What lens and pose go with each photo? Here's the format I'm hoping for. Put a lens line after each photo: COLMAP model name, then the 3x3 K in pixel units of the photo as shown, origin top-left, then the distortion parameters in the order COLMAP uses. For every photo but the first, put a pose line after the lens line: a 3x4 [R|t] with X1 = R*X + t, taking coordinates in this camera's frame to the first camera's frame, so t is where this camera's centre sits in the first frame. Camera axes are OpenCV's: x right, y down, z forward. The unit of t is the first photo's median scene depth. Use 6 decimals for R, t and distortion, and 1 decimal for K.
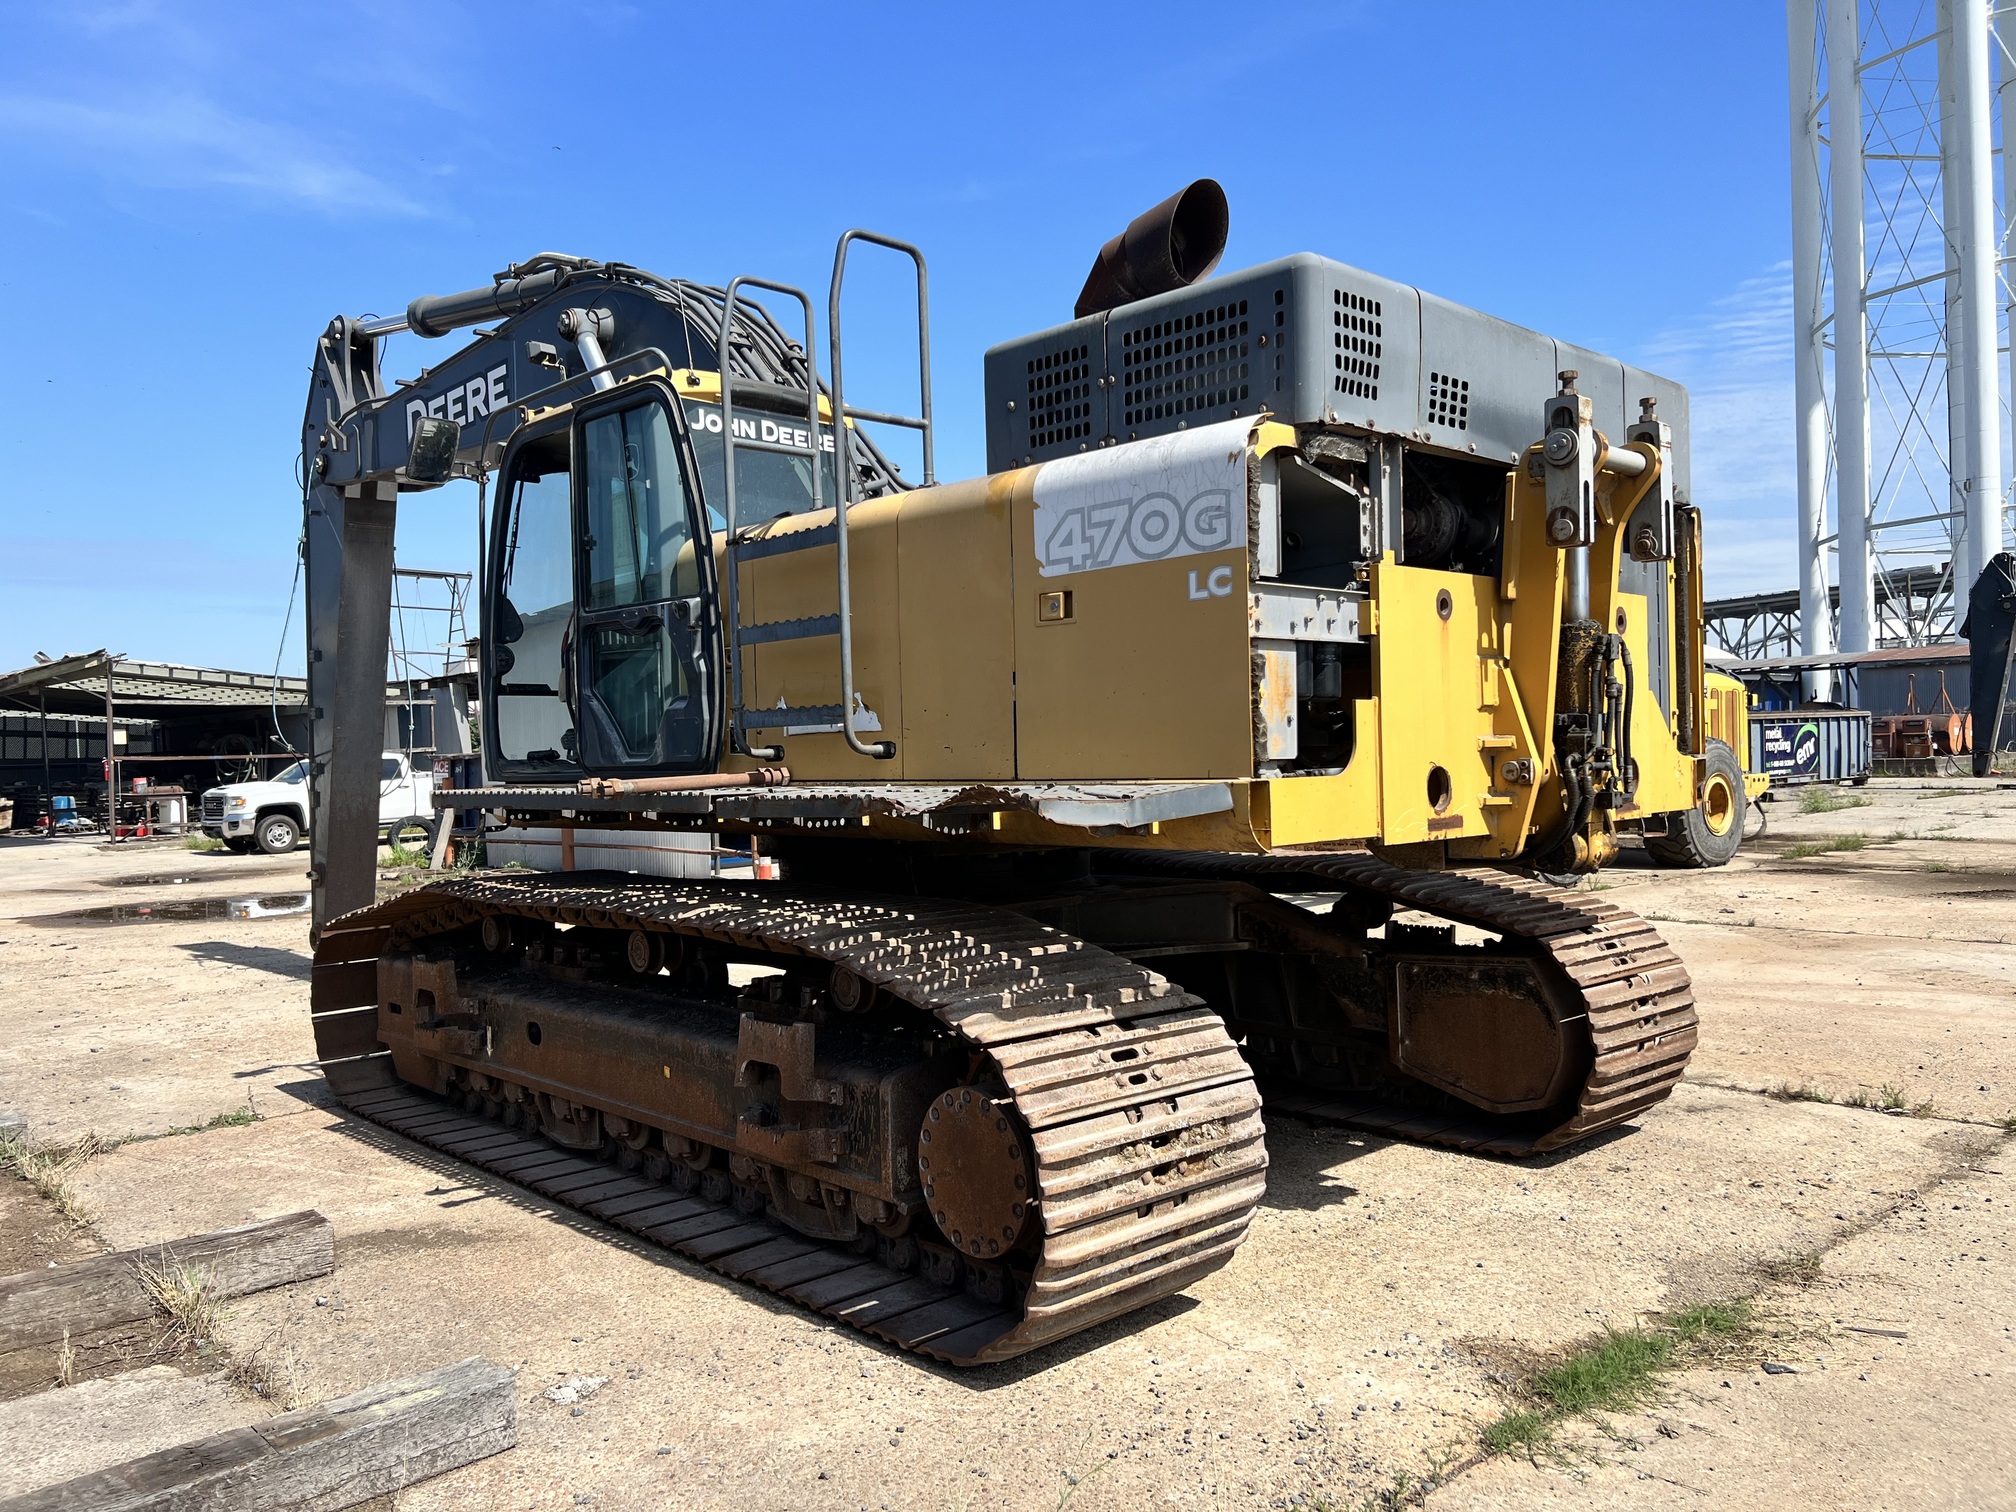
lens RADIAL K [[1509.7, 0, 1009.8], [0, 1509.7, 762.3], [0, 0, 1]] dist [0.060375, -0.072515]
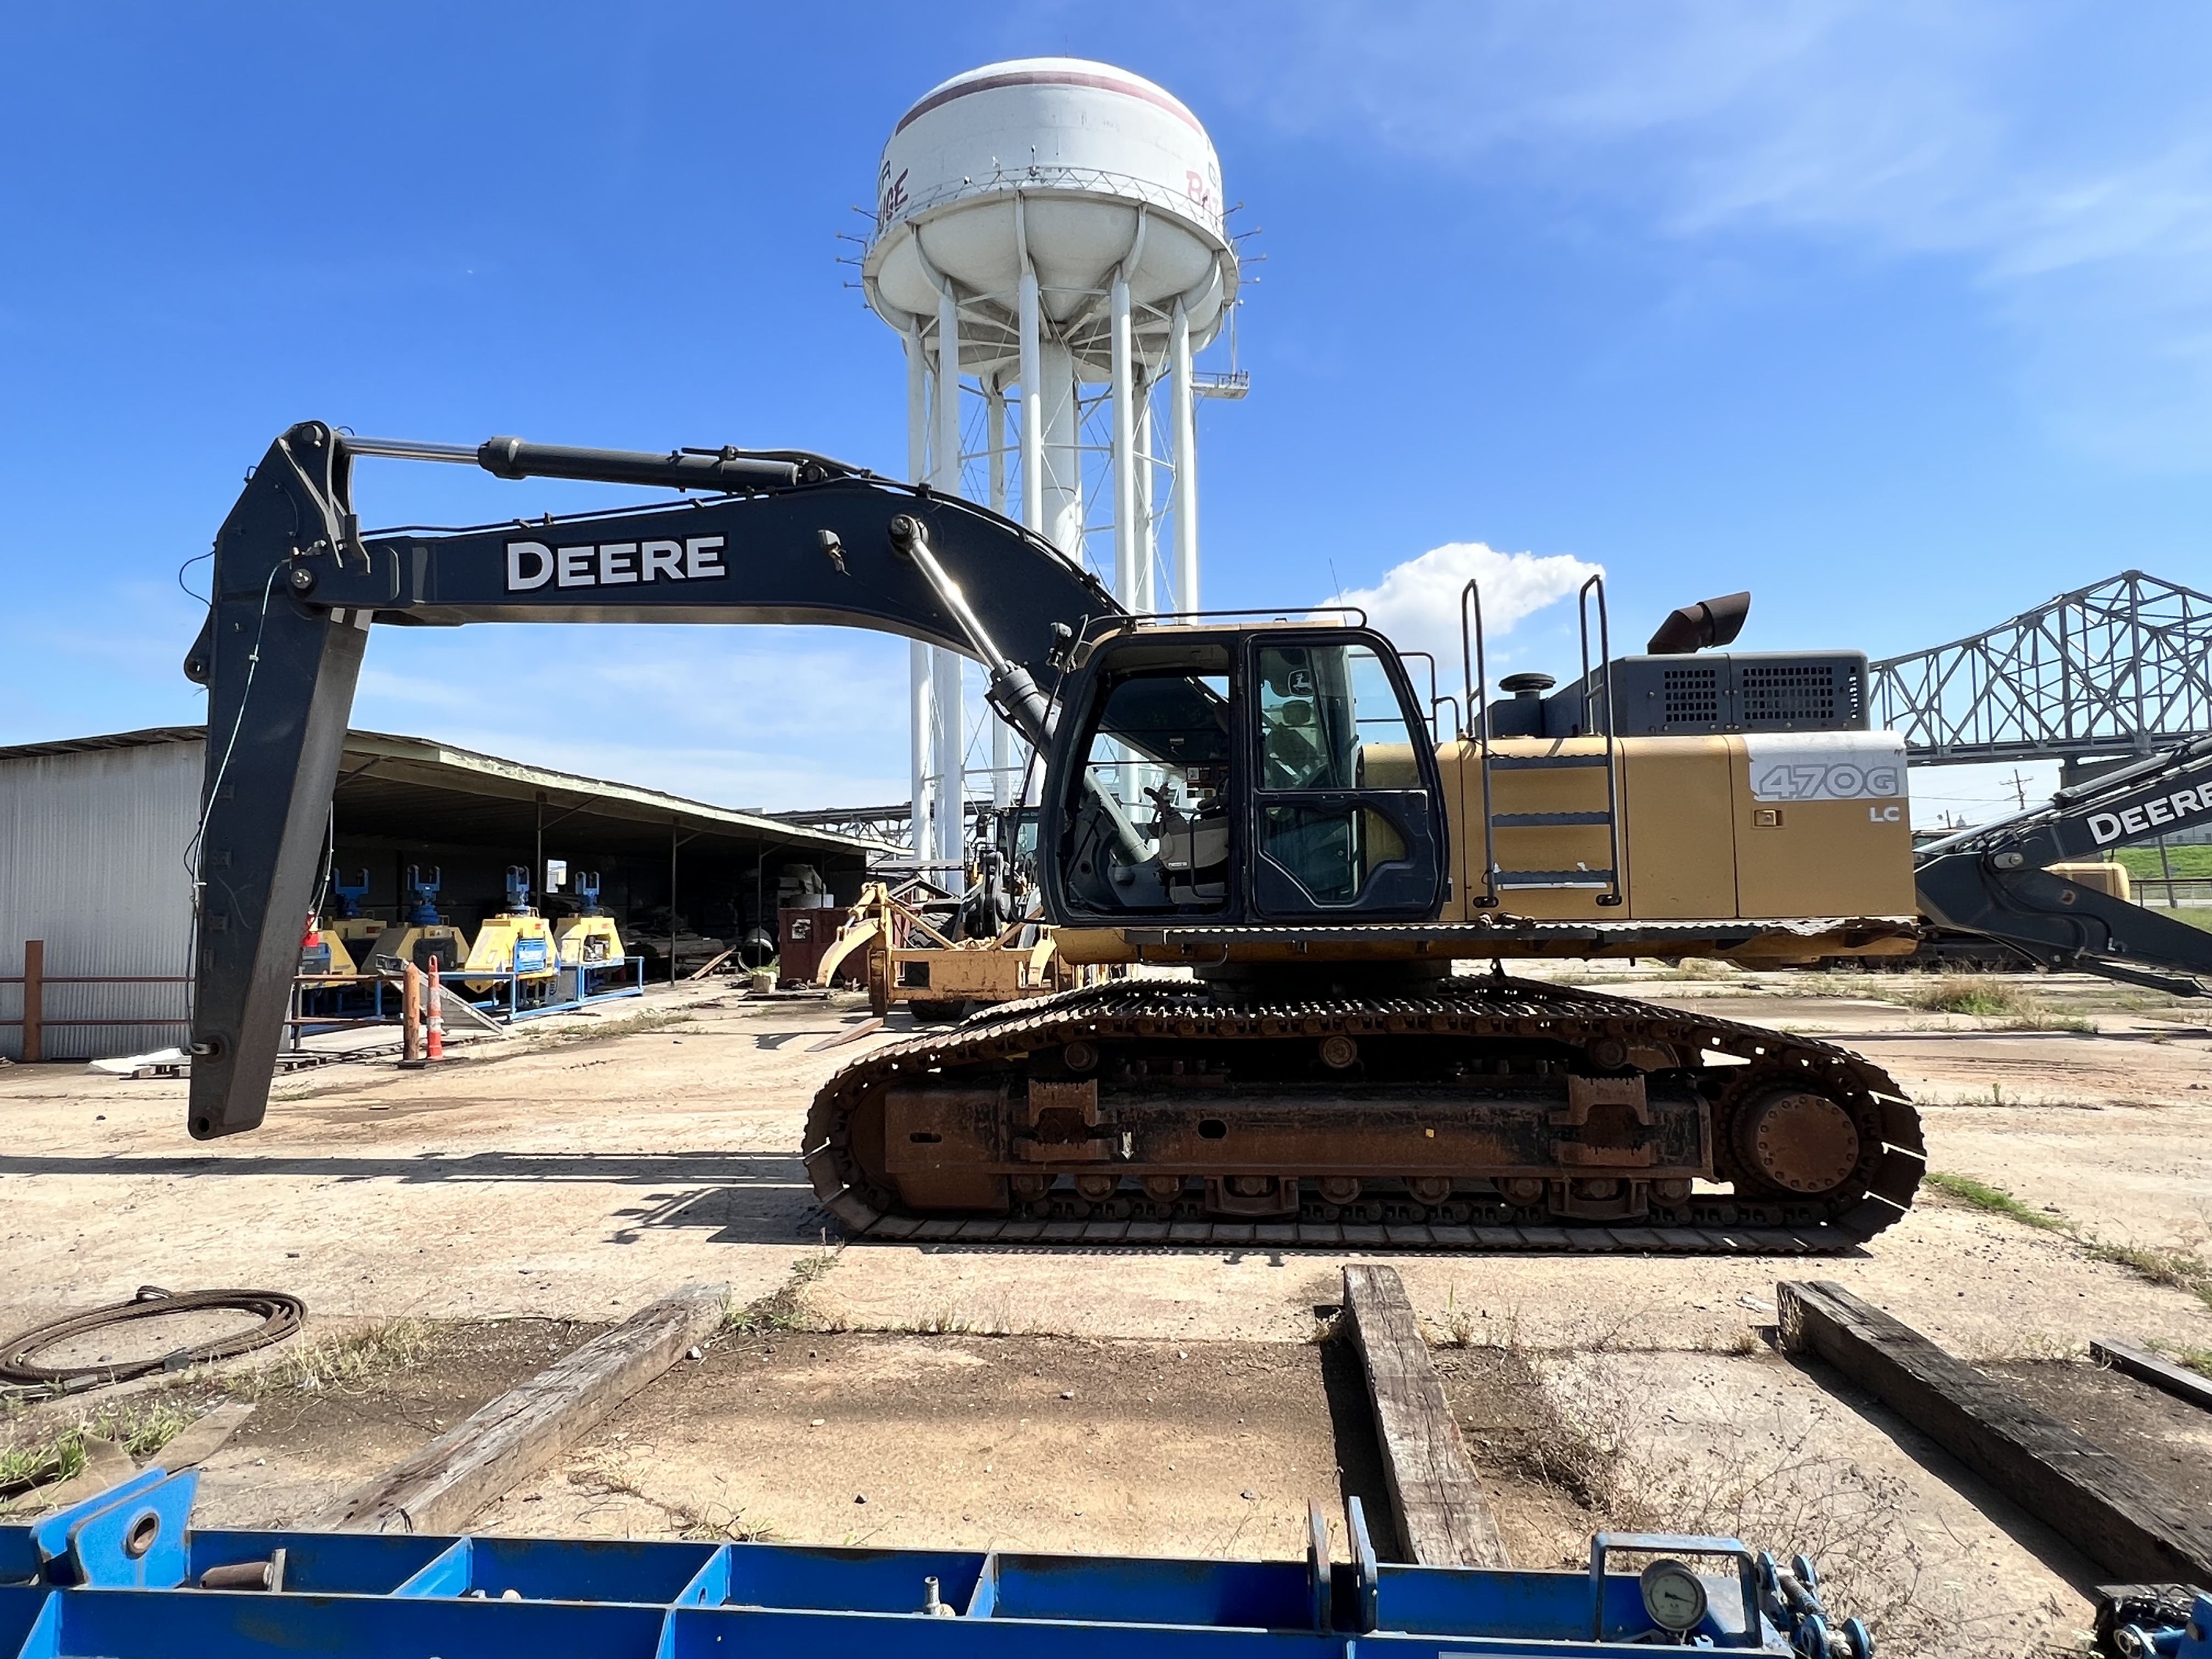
lens RADIAL K [[1276.2, 0, 1079.6], [0, 1276.2, 846.3], [0, 0, 1]] dist [0.005648, 0.002055]
pose [[0.758647, 0.047899, 0.649738, -1.530562], [0.000503, 0.997250, -0.074104, 0.038286], [-0.651501, 0.056546, 0.756537, 0.395783]]
